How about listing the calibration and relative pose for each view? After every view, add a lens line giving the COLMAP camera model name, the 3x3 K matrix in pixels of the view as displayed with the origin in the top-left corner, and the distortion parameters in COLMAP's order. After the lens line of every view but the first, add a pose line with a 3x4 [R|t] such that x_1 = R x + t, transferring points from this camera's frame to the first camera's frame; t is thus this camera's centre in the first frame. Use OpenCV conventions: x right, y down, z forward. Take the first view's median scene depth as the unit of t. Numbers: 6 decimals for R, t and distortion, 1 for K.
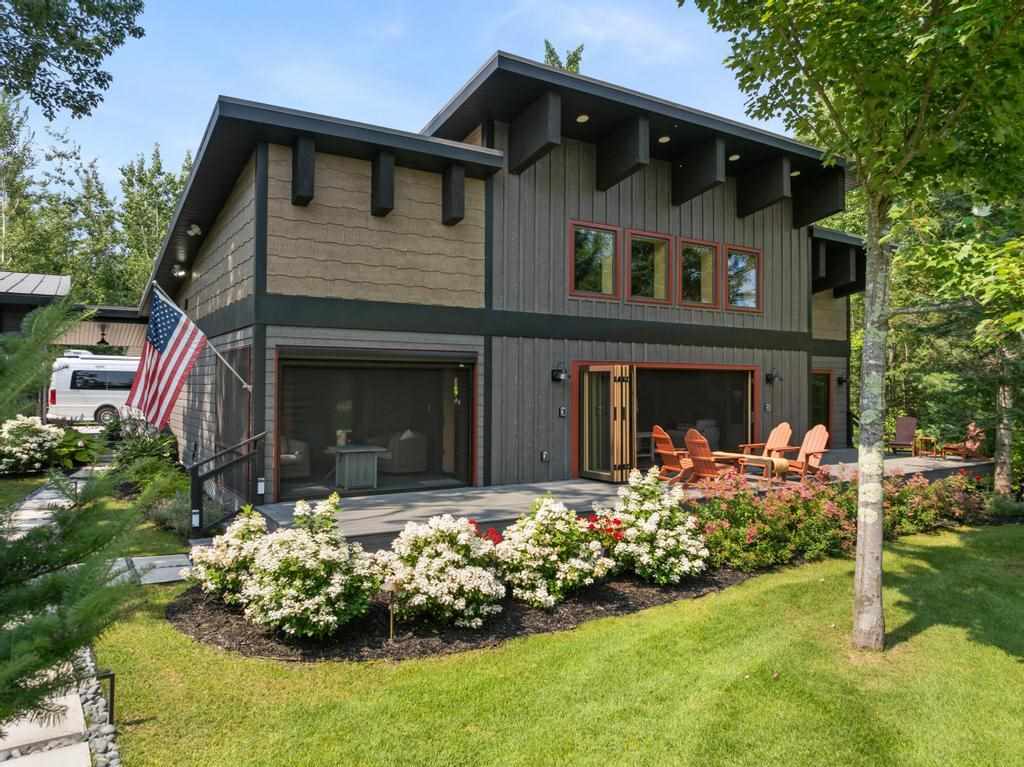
lens RADIAL K [[714.0, 0, 512.0], [0, 714.0, 383.5], [0, 0, 1]] dist [-0.025536, 0.000517]
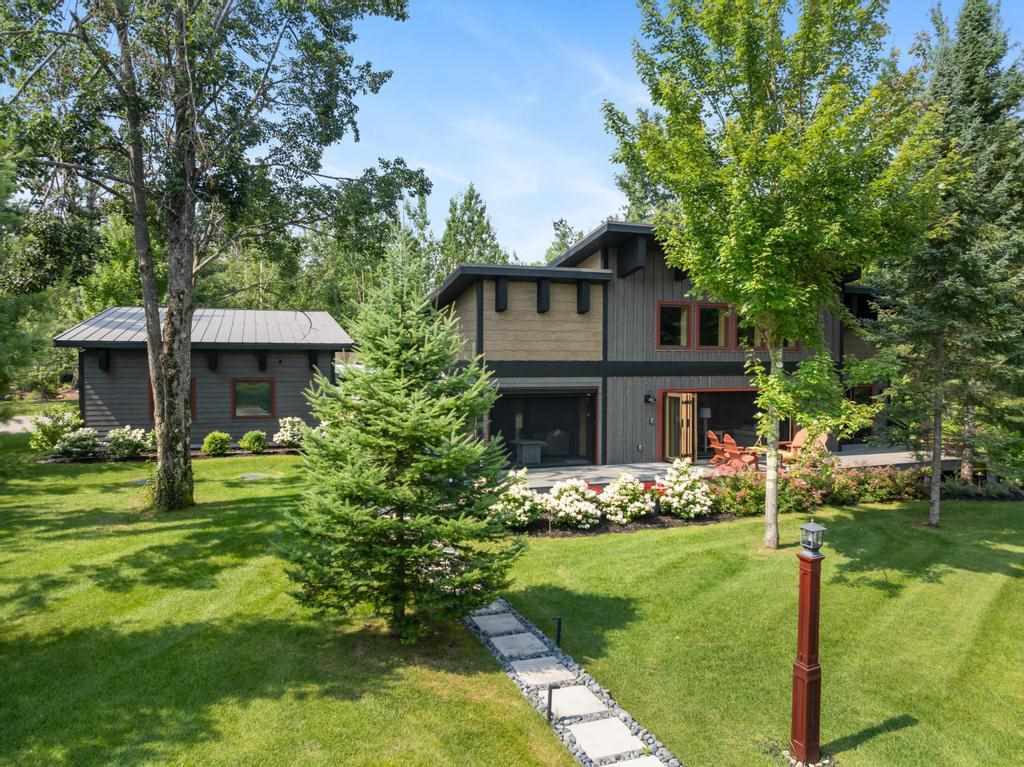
lens RADIAL K [[714.0, 0, 512.0], [0, 714.0, 383.5], [0, 0, 1]] dist [-0.025536, 0.000517]
pose [[0.977695, 0.004915, -0.209974, 0.154794], [0.002732, 0.999344, 0.036113, -0.162130], [0.210014, -0.035882, 0.977040, -1.013058]]
